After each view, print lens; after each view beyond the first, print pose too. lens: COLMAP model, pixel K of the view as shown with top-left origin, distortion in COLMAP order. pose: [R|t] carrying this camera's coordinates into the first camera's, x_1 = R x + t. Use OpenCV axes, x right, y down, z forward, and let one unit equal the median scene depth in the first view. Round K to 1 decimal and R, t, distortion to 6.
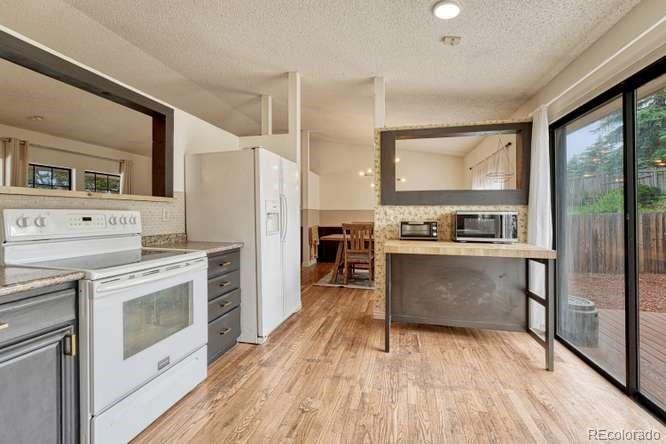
lens RADIAL K [[284.7, 0, 333.0], [0, 284.7, 210.5], [0, 0, 1]] dist [-0.010415, 0.001281]
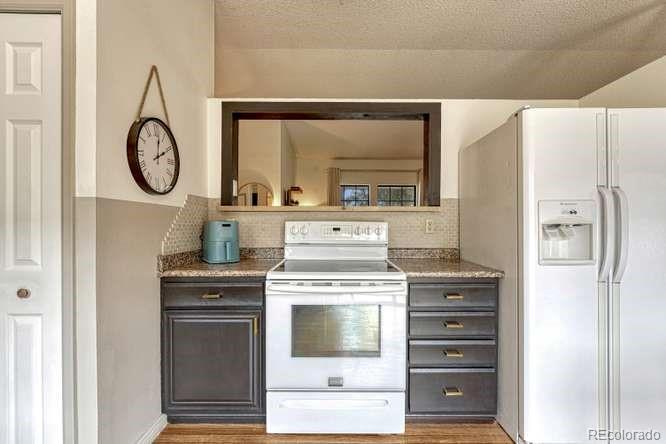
lens RADIAL K [[284.7, 0, 333.6], [0, 284.7, 228.5], [0, 0, 1]] dist [-0.010415, 0.001281]
pose [[0.229373, 0.012206, -0.973262, 0.260947], [0.010529, 0.999832, 0.015021, 0.008028], [0.973282, -0.013693, 0.229206, 0.634379]]
